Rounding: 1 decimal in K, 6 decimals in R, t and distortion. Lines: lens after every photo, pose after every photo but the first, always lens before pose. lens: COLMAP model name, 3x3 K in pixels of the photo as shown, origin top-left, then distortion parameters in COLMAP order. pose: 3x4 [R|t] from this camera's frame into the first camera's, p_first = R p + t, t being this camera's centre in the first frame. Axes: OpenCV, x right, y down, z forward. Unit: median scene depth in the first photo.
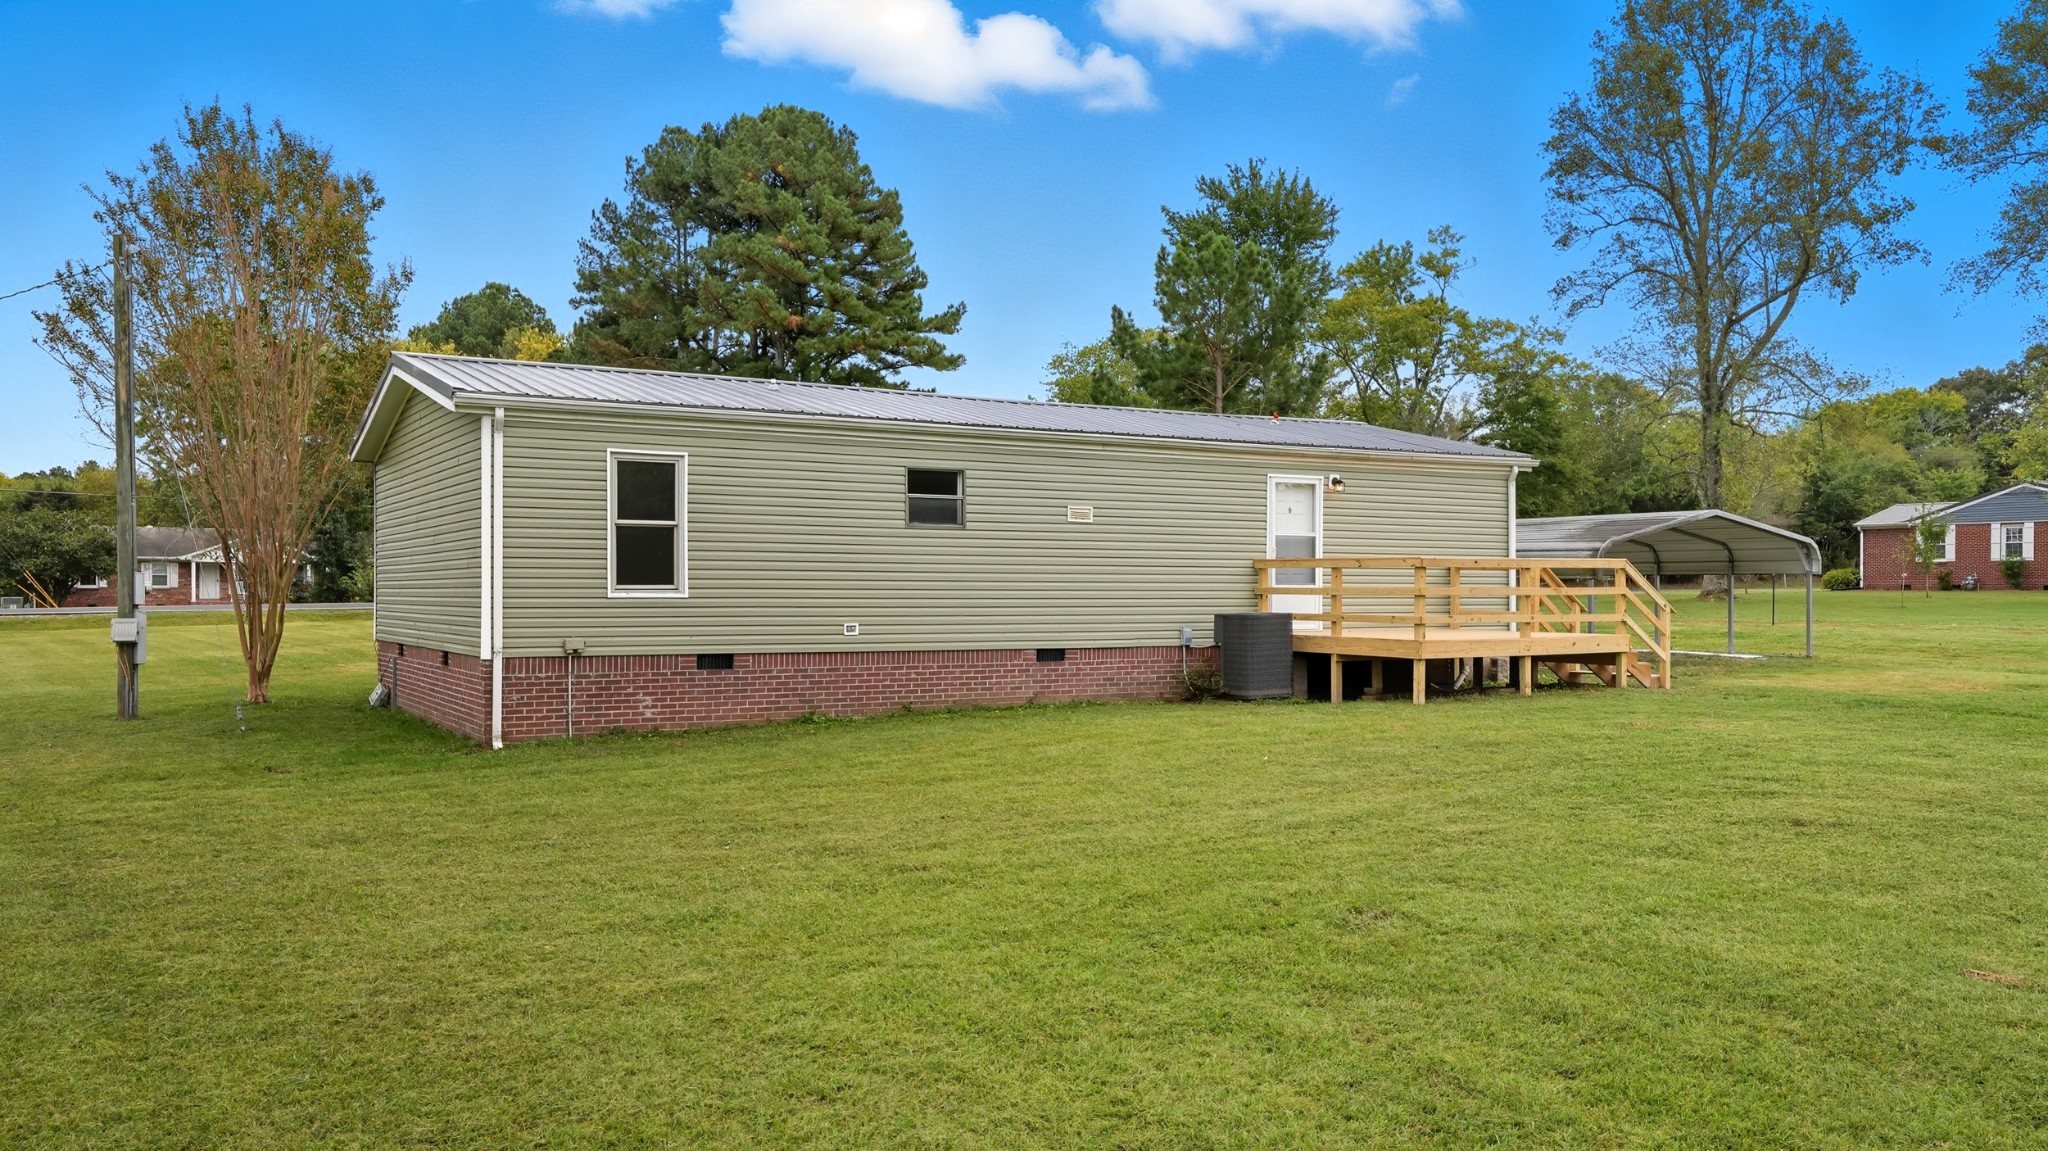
lens RADIAL K [[1405.1, 0, 1020.5], [0, 1405.1, 541.8], [0, 0, 1]] dist [-0.034756, 0.001024]
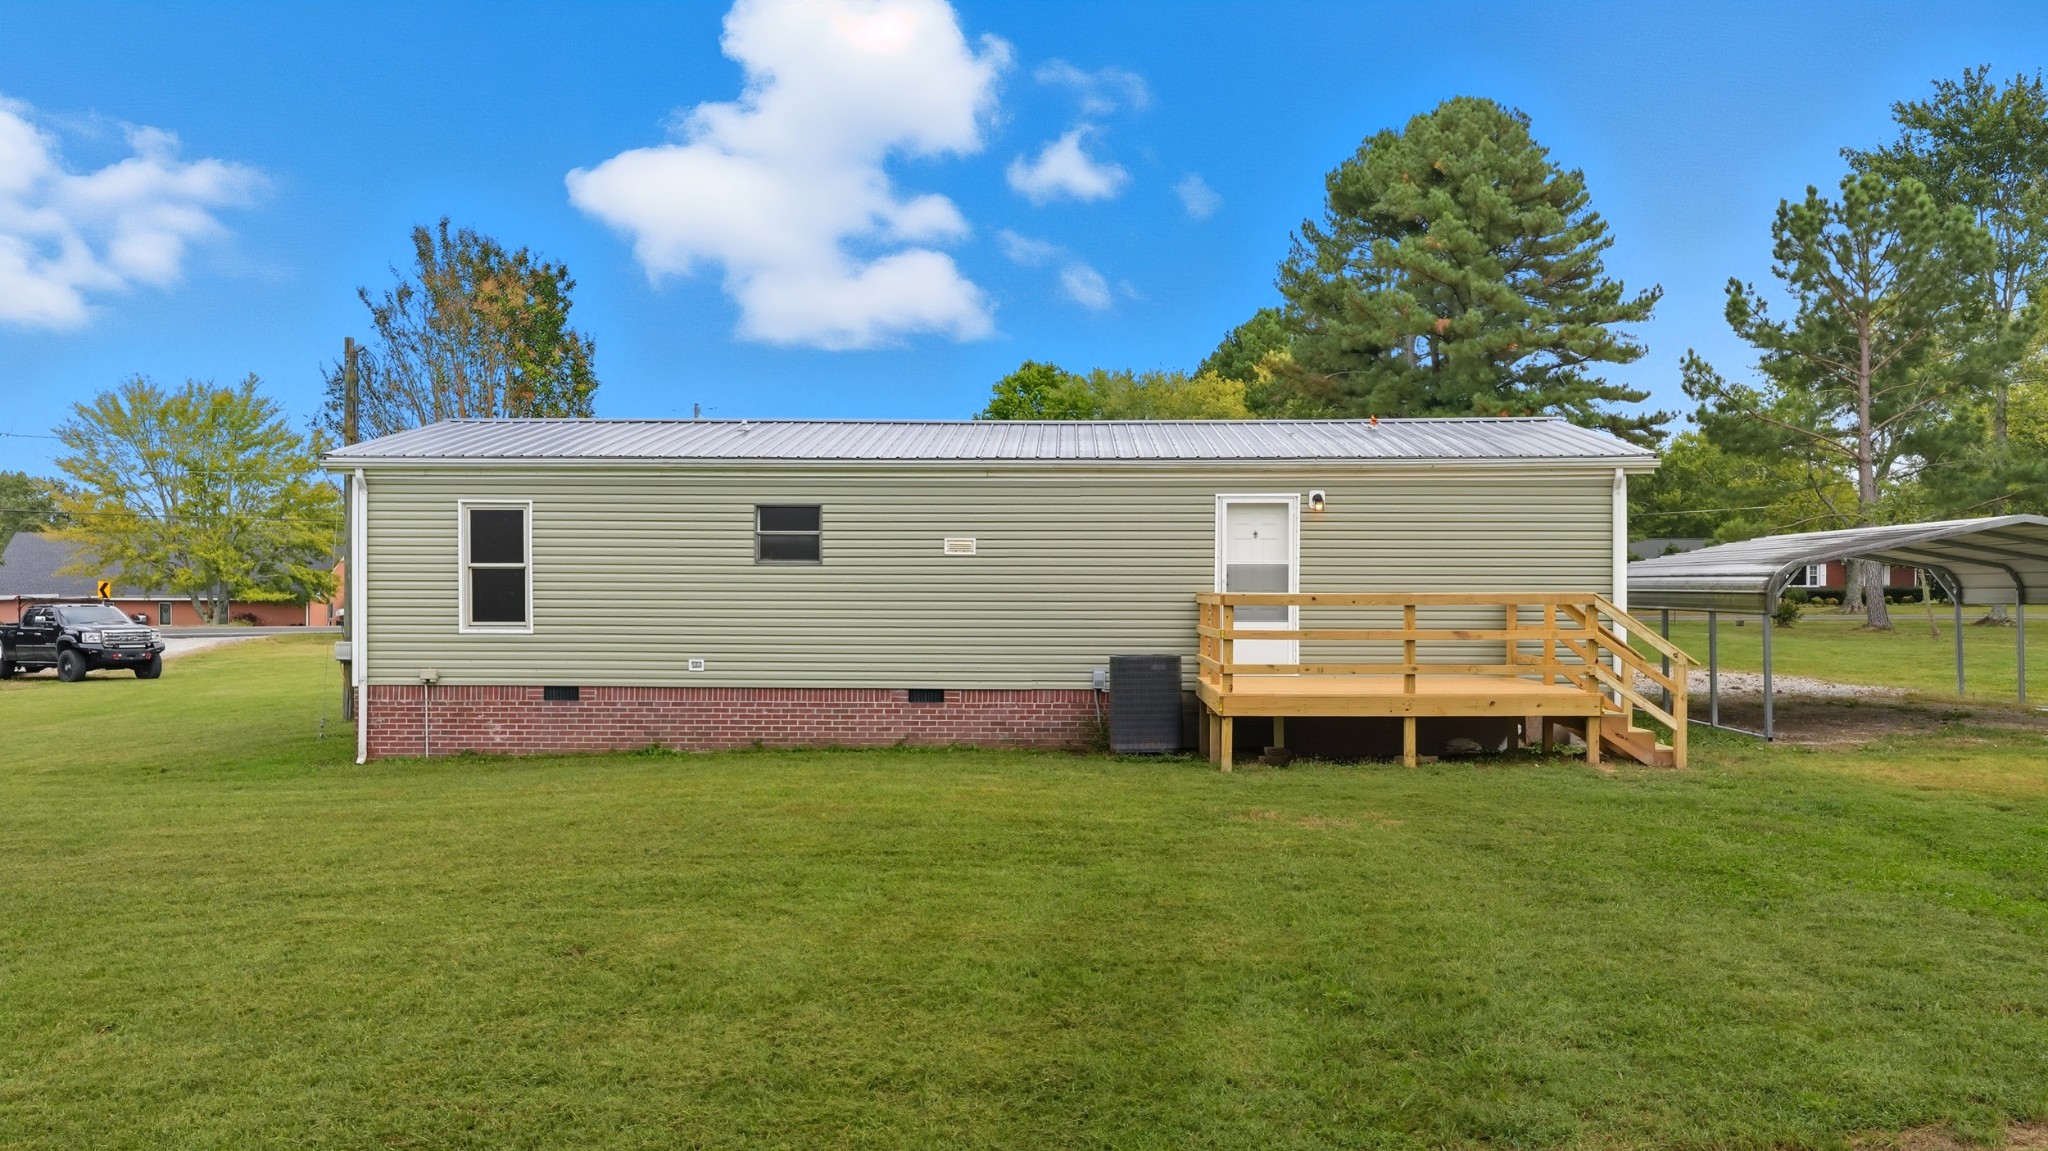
lens RADIAL K [[1439.1, 0, 1136.1], [0, 1439.1, 576.8], [0, 0, 1]] dist [-0.002794, -0.000569]
pose [[0.872683, -0.006907, -0.488238, 0.612041], [0.014530, 0.999824, 0.011827, -0.009181], [0.488070, -0.017416, 0.872630, 0.218939]]
